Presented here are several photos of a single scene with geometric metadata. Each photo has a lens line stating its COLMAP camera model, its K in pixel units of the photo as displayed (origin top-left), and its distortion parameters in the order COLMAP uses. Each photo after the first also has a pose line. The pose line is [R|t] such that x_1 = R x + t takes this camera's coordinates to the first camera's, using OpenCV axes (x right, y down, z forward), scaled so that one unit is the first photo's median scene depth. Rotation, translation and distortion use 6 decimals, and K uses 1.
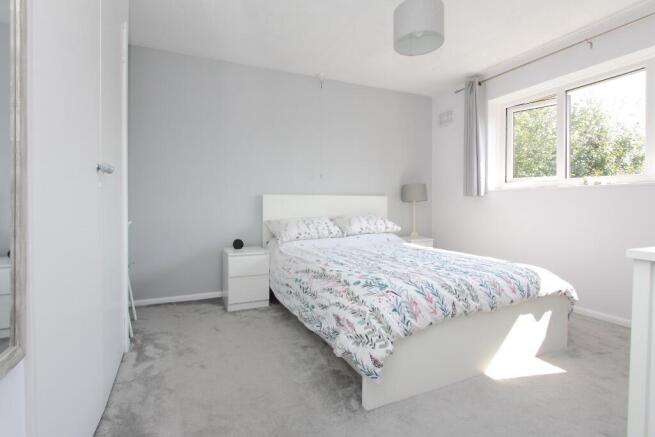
lens RADIAL K [[312.4, 0, 327.3], [0, 312.4, 206.1], [0, 0, 1]] dist [-0.009098, -0.000119]
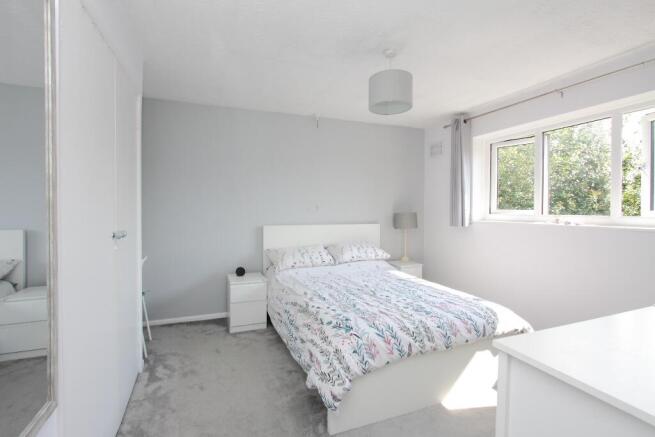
lens RADIAL K [[305.1, 0, 327.0], [0, 305.1, 212.3], [0, 0, 1]] dist [-0.009122, 0.000168]
pose [[0.998700, 0.003823, -0.050821, 0.118900], [-0.003456, 0.999967, 0.007310, -0.148007], [0.050847, -0.007125, 0.998681, -0.115525]]
